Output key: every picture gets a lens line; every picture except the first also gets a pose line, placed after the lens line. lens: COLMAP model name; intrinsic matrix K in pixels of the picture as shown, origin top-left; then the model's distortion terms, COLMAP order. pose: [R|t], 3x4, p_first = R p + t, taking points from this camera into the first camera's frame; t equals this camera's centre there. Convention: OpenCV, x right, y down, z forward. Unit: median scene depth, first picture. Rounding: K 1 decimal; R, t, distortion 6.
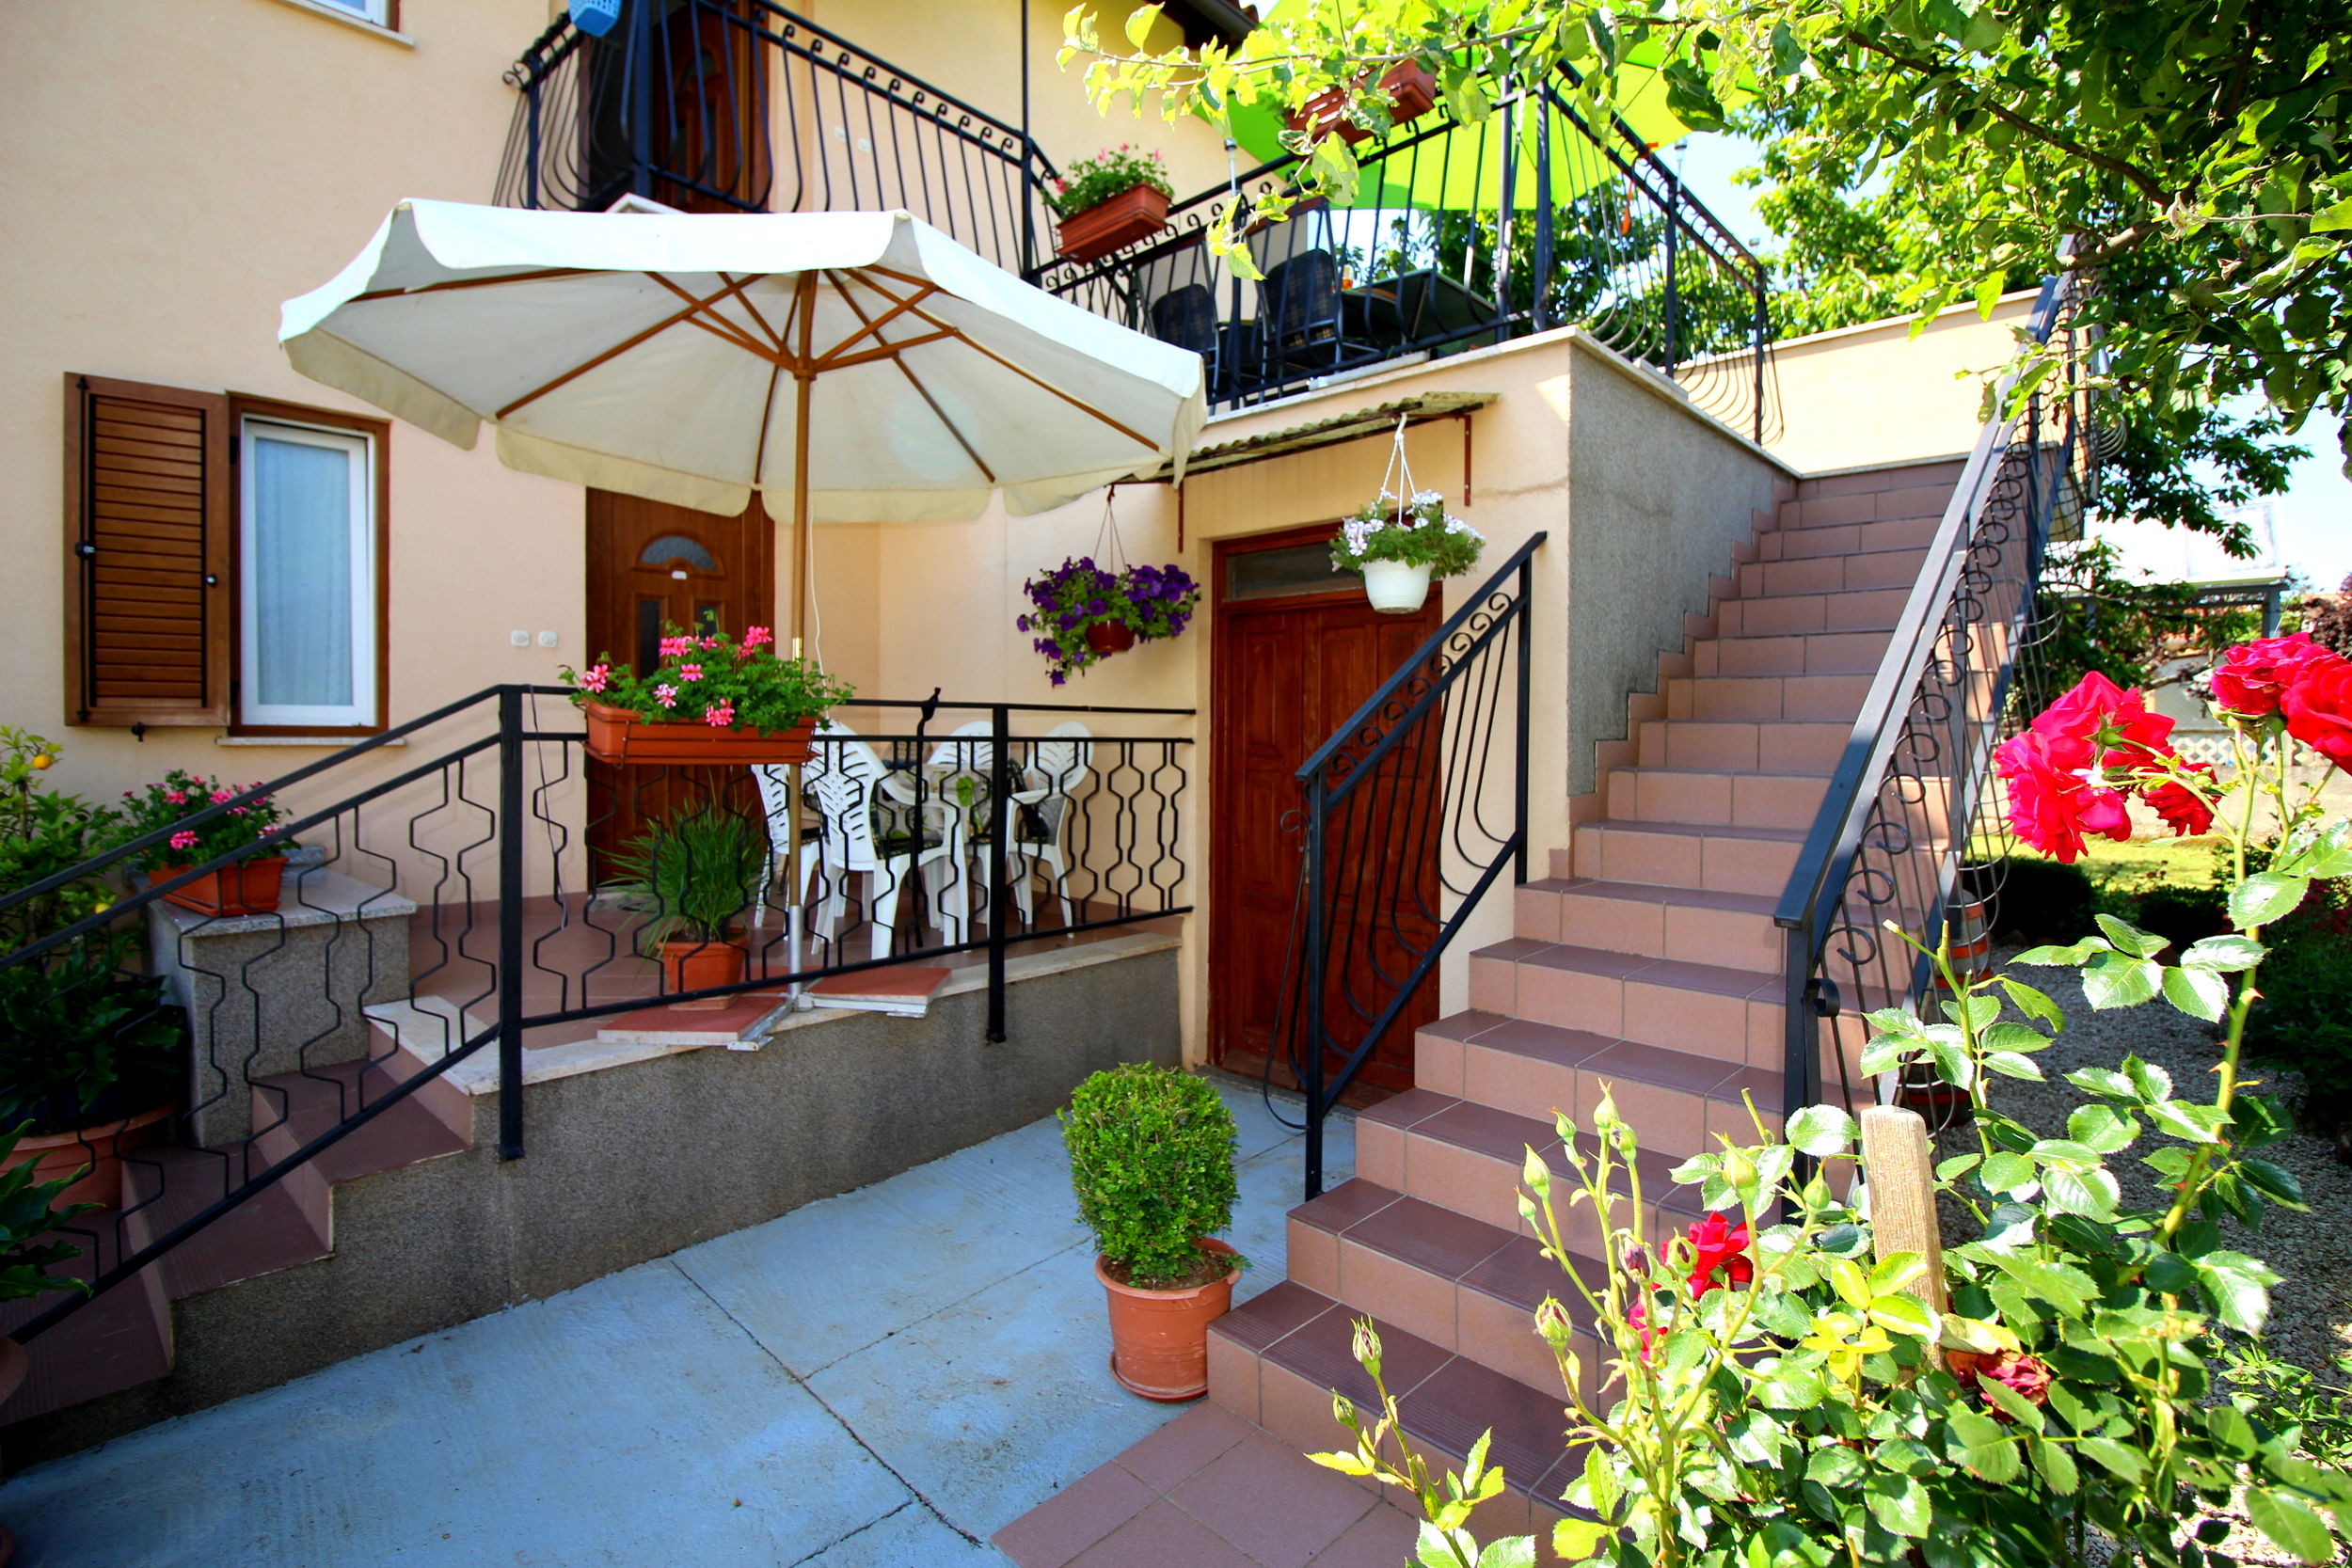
lens RADIAL K [[1091.9, 0, 1186.9], [0, 1091.9, 760.7], [0, 0, 1]] dist [-0.018902, -0.001365]
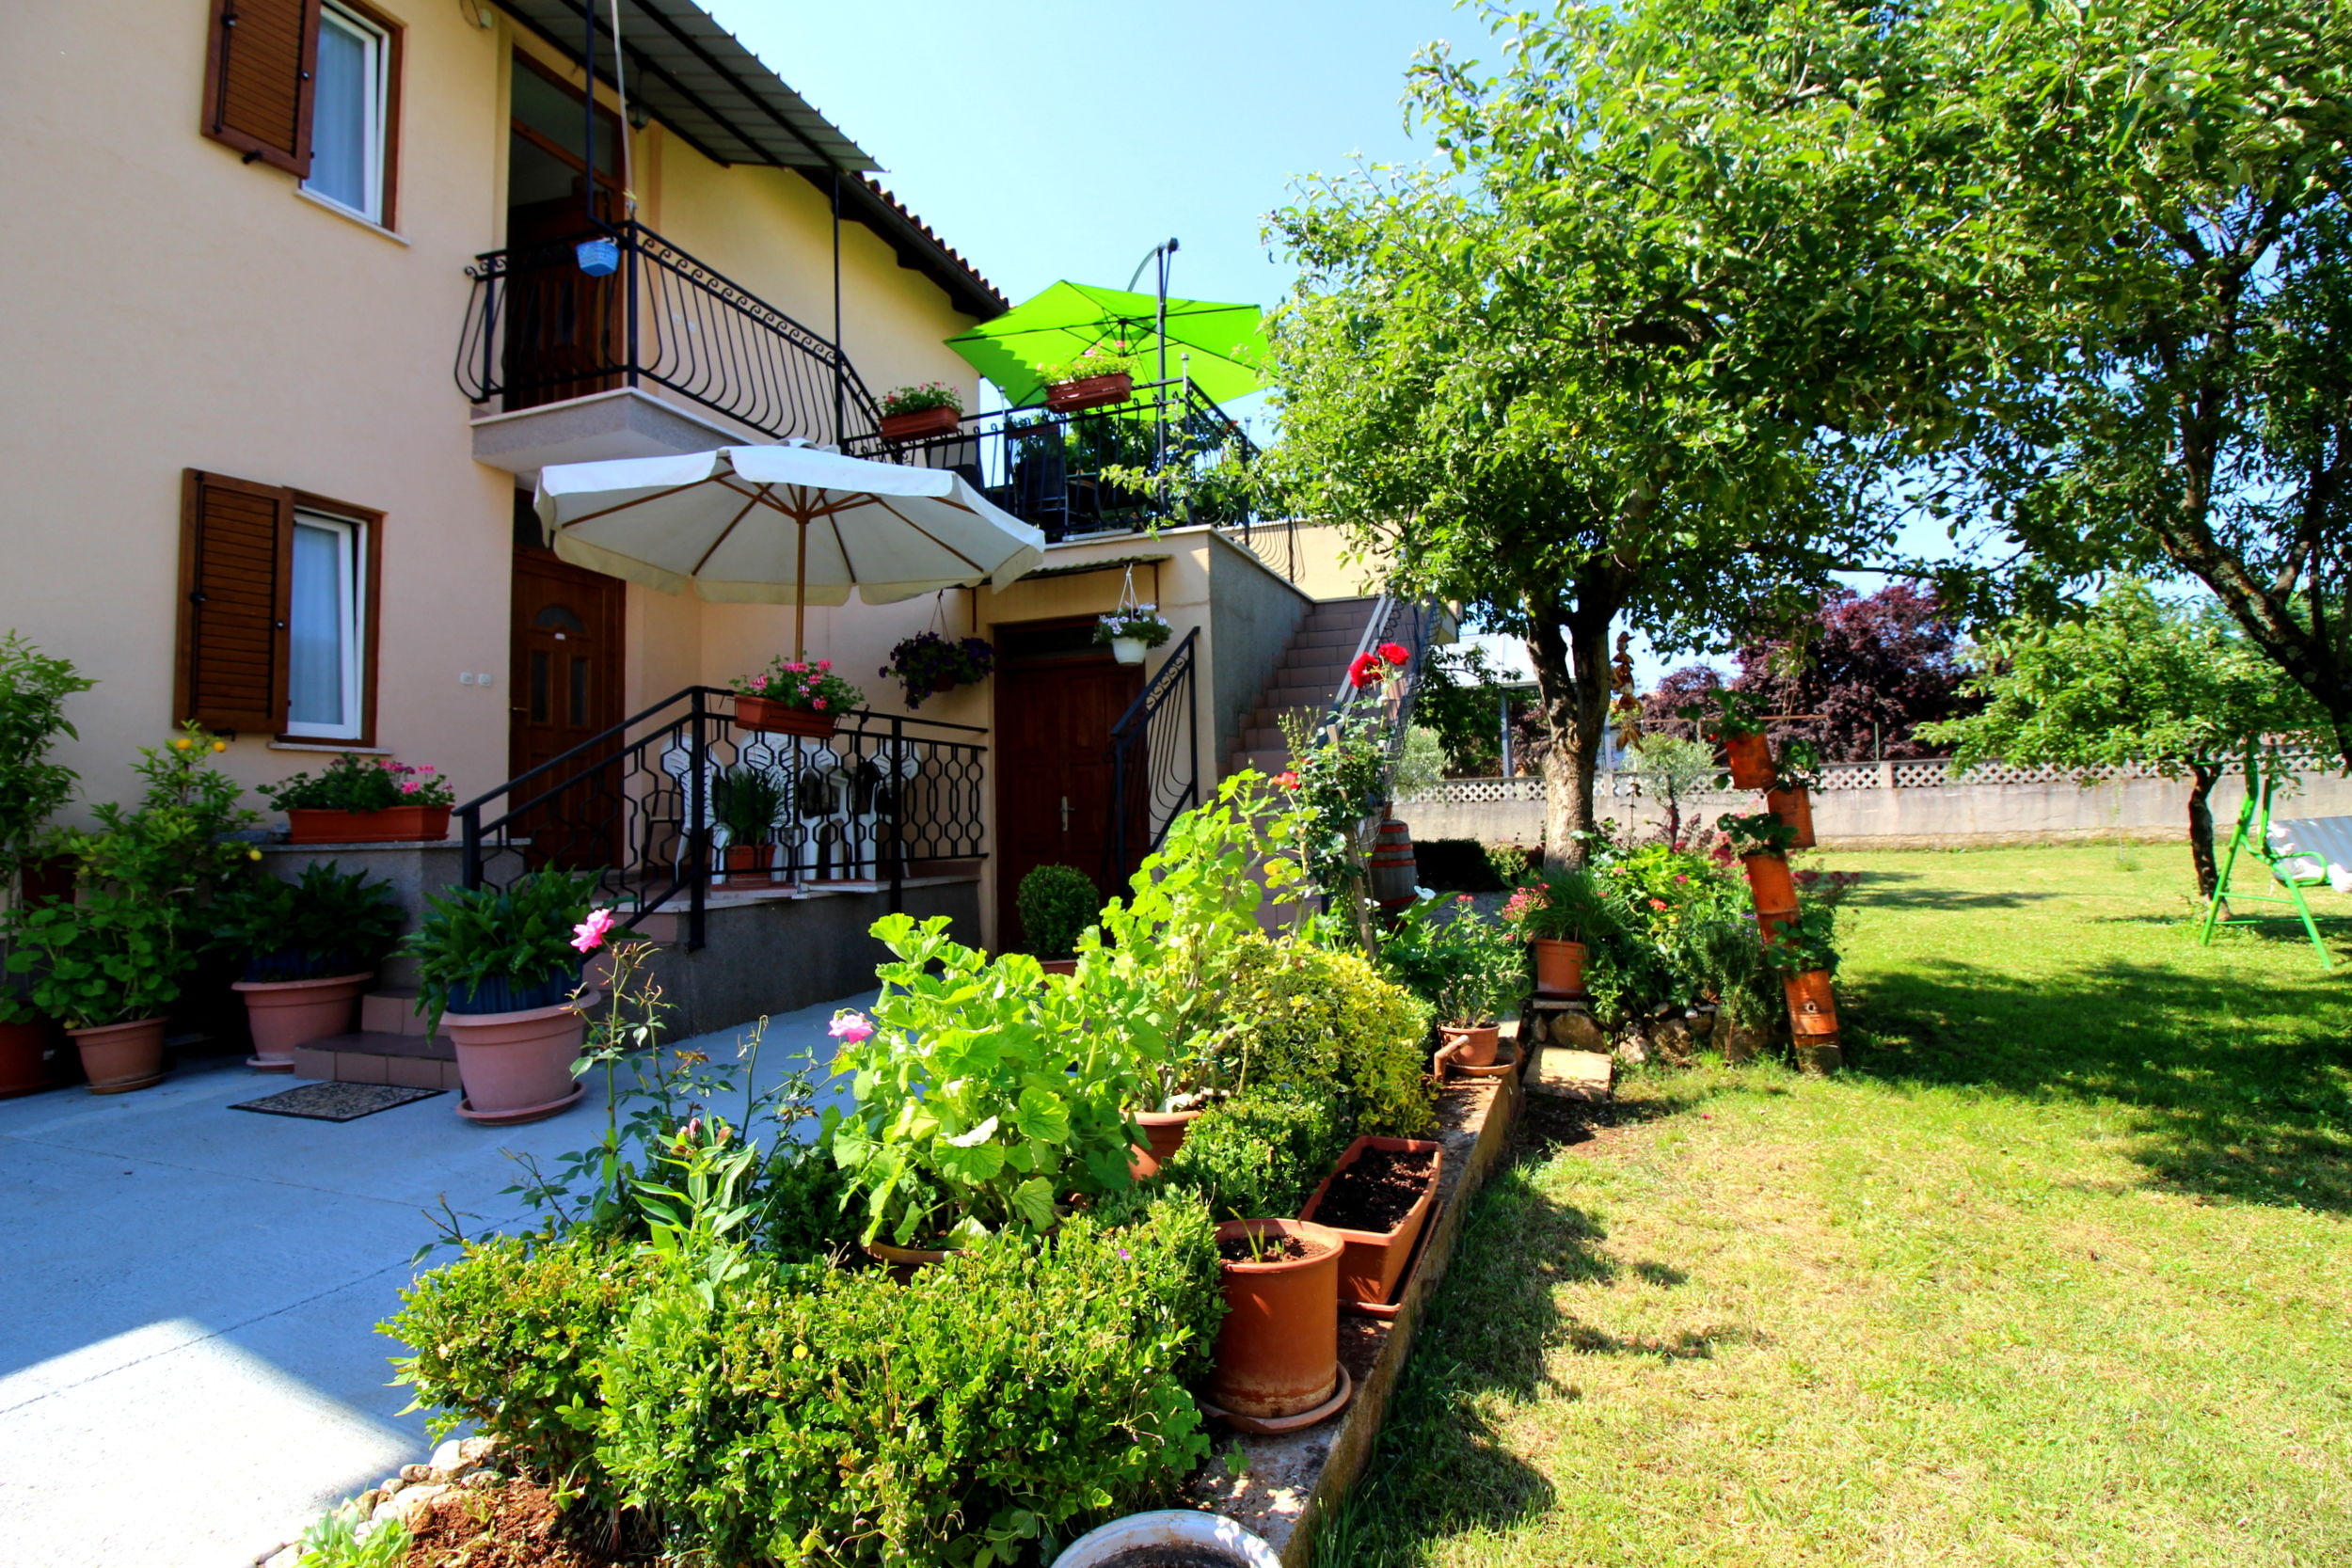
lens RADIAL K [[1091.9, 0, 1186.9], [0, 1091.9, 760.7], [0, 0, 1]] dist [-0.018902, -0.001365]
pose [[0.924545, -0.008740, 0.380972, -0.345269], [0.041465, 0.996108, -0.077774, 0.141423], [-0.378810, 0.087702, 0.921309, -0.606303]]
